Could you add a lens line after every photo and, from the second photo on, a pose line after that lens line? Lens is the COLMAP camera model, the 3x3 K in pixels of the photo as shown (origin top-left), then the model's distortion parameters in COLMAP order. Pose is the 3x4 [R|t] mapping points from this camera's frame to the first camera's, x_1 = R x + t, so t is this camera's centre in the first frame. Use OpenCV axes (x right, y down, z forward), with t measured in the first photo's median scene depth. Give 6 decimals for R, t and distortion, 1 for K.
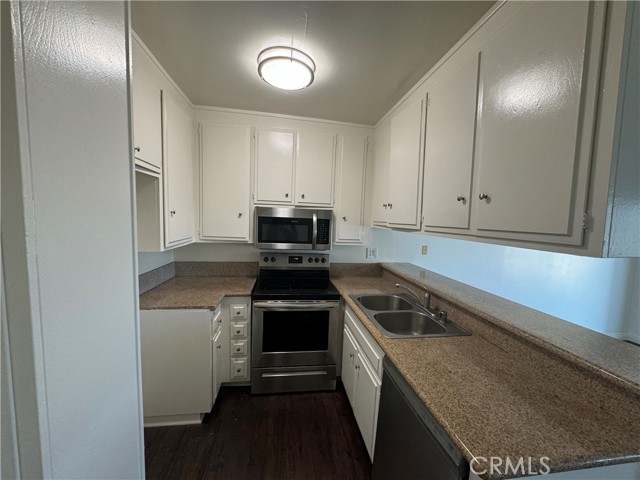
lens RADIAL K [[254.1, 0, 319.8], [0, 254.1, 241.6], [0, 0, 1]] dist [0.001411, -0.000261]
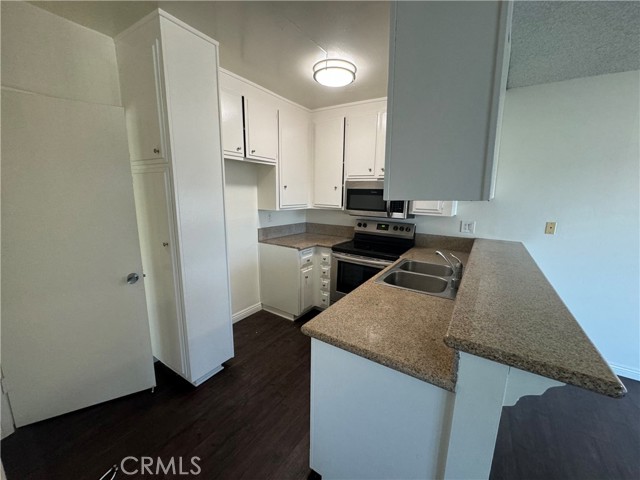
lens RADIAL K [[254.1, 0, 319.6], [0, 254.1, 240.7], [0, 0, 1]] dist [0.001411, -0.000261]
pose [[0.744948, 0.102414, -0.659215, 0.524305], [-0.055144, 0.994218, 0.092143, 0.050417], [0.664840, -0.032290, 0.746288, -0.047036]]
